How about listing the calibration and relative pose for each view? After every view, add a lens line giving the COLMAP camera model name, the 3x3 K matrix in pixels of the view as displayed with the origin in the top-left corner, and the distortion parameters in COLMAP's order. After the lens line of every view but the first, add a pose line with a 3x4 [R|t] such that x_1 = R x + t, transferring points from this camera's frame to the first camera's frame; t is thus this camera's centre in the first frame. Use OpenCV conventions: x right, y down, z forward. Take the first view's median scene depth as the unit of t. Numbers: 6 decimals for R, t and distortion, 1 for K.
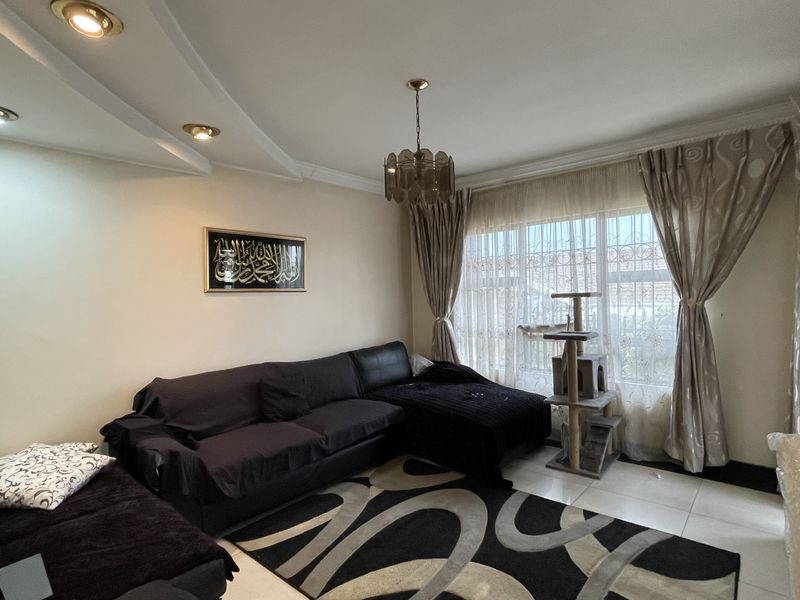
lens RADIAL K [[430.1, 0, 398.5], [0, 430.1, 296.0], [0, 0, 1]] dist [0.004533, -0.002265]
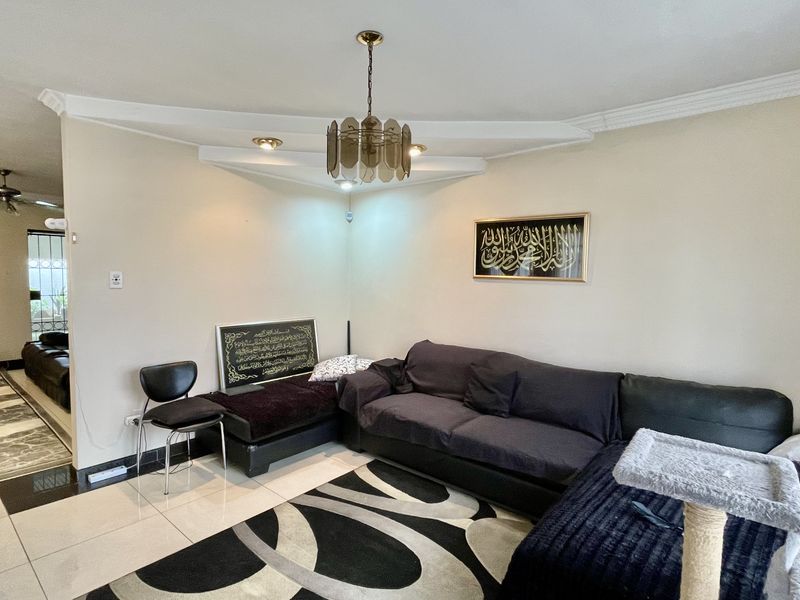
lens RADIAL K [[430.1, 0, 423.8], [0, 430.1, 306.2], [0, 0, 1]] dist [0.004533, -0.002265]
pose [[0.036411, 0.084735, -0.995738, 0.636242], [-0.040741, 0.995696, 0.083242, -0.021958], [0.998506, 0.037536, 0.039706, 0.768184]]
